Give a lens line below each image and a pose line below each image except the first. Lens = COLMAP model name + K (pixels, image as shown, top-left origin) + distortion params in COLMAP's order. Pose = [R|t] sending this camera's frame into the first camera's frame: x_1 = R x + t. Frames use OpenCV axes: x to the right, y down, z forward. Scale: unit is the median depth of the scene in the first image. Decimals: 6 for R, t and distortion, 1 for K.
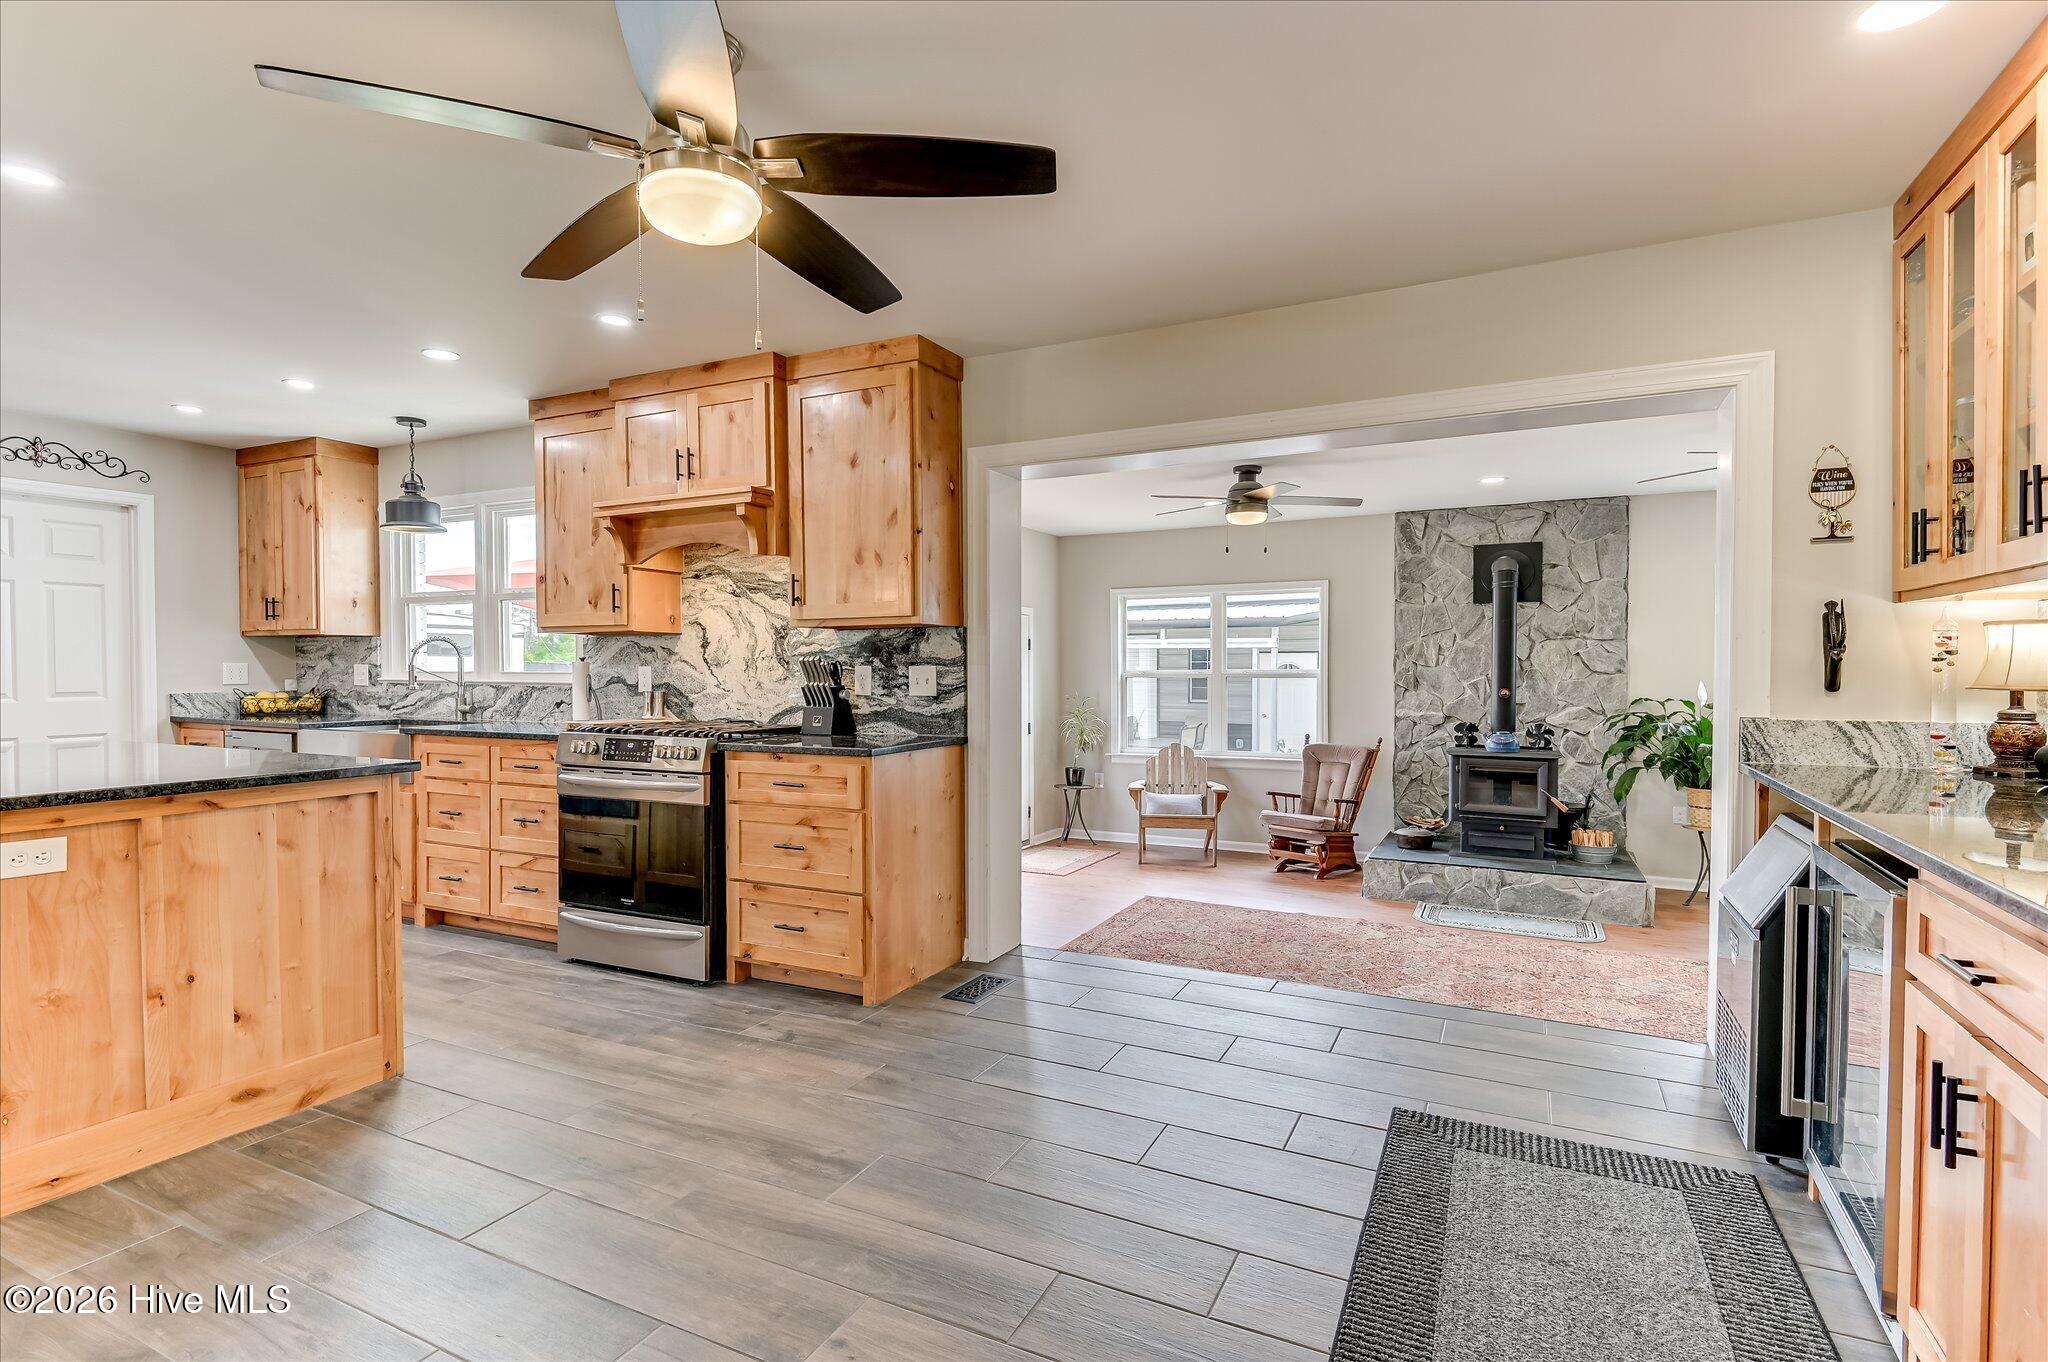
lens RADIAL K [[947.4, 0, 1017.0], [0, 947.4, 679.8], [0, 0, 1]] dist [0.013677, -0.000011]
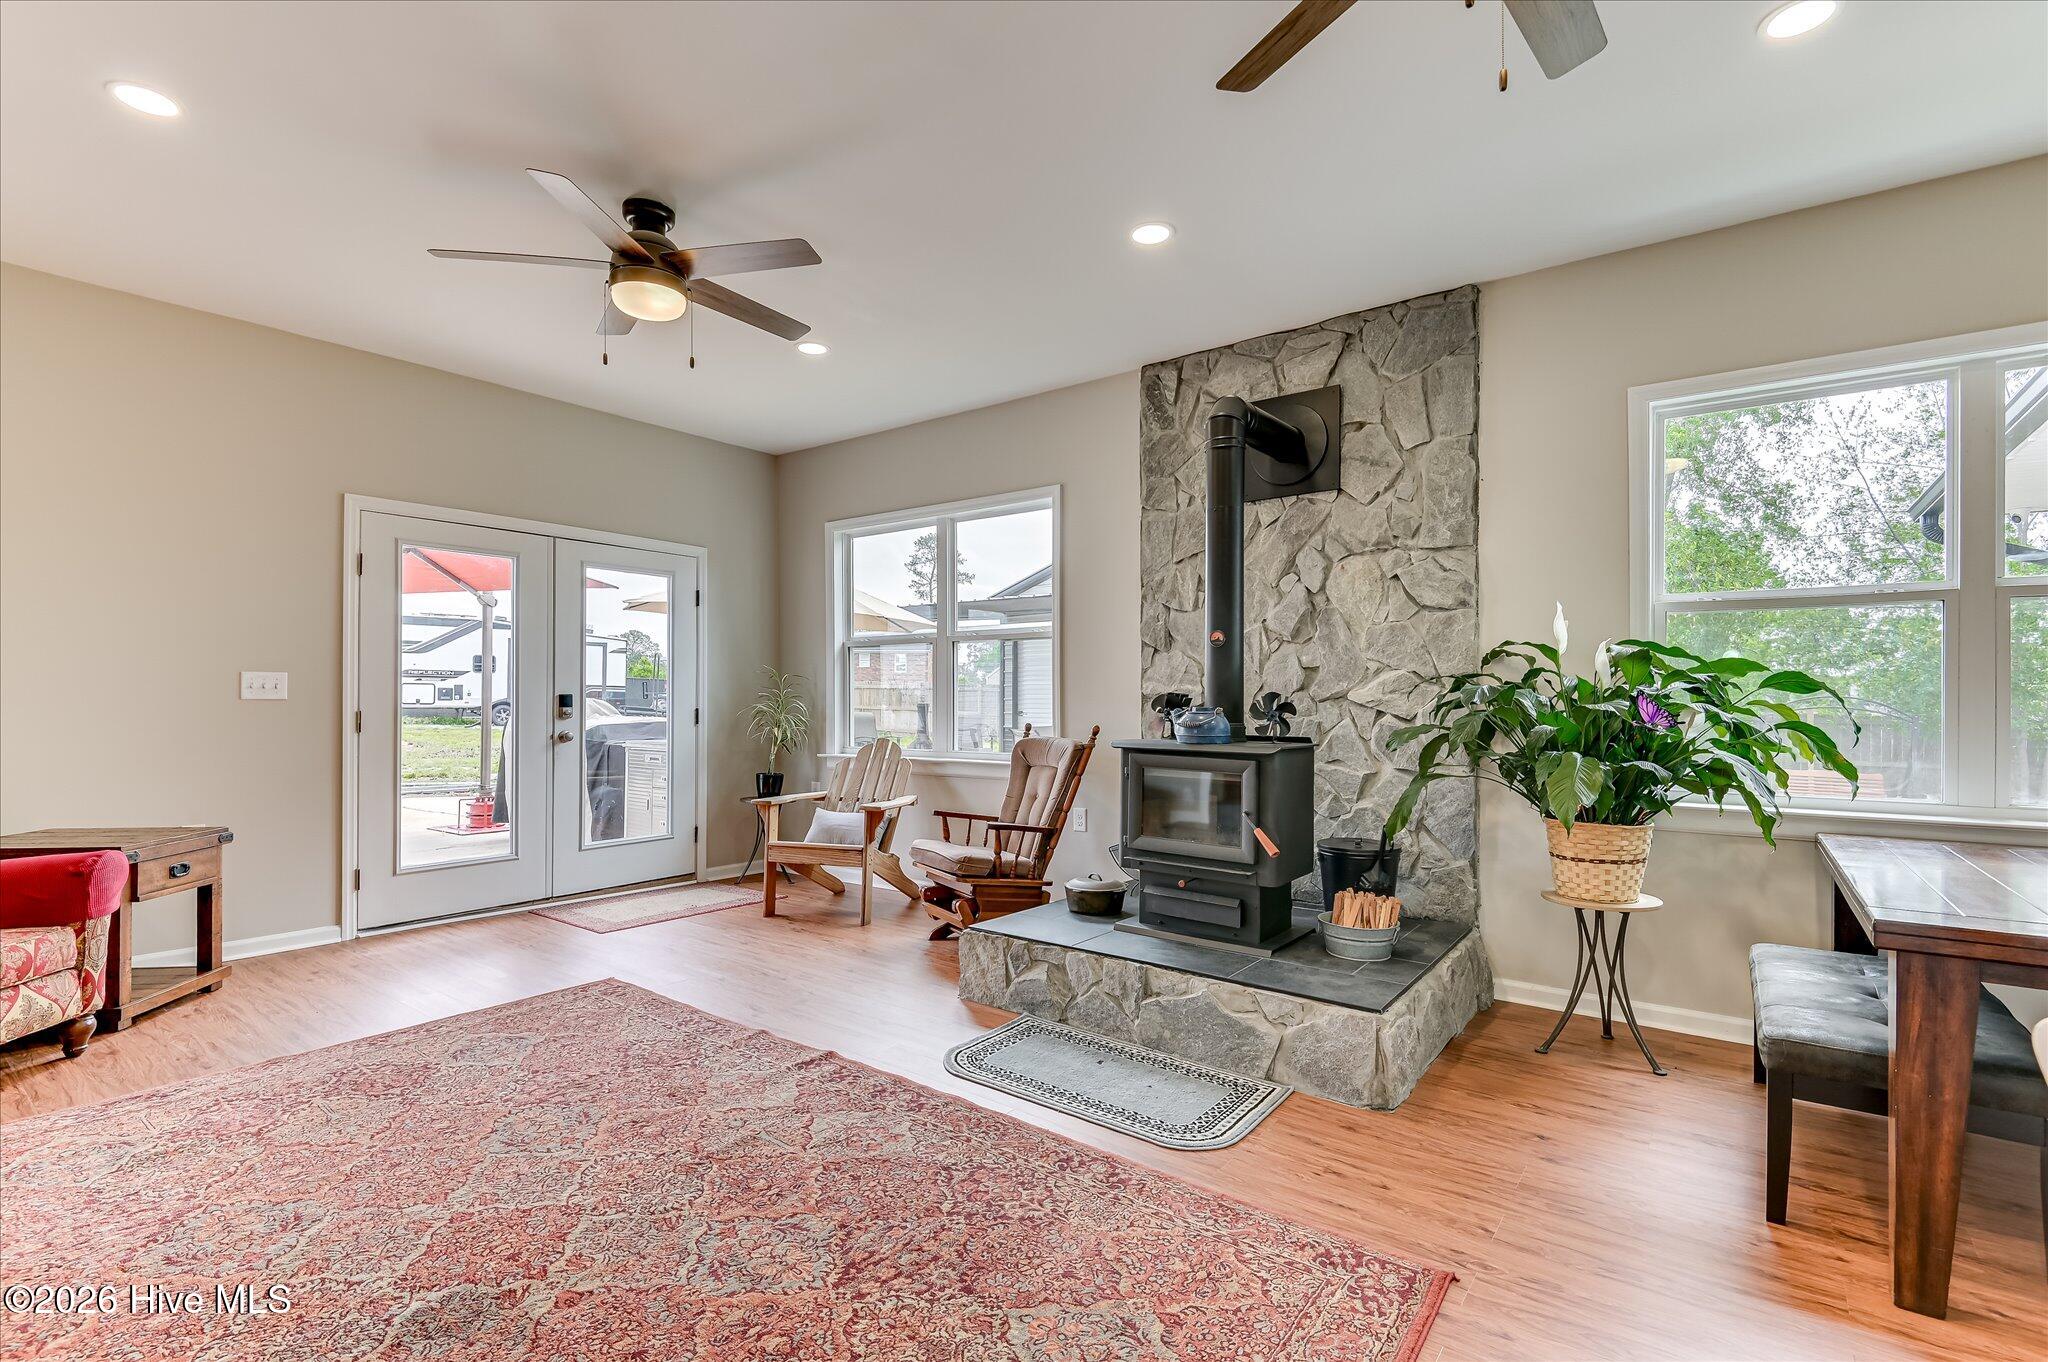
lens RADIAL K [[947.4, 0, 1017.8], [0, 947.4, 683.5], [0, 0, 1]] dist [0.013677, -0.000011]
pose [[0.990934, 0.009277, -0.134028, 0.438420], [-0.012600, 0.999633, -0.023968, 0.051811], [0.133756, 0.025439, 0.990688, 0.410053]]
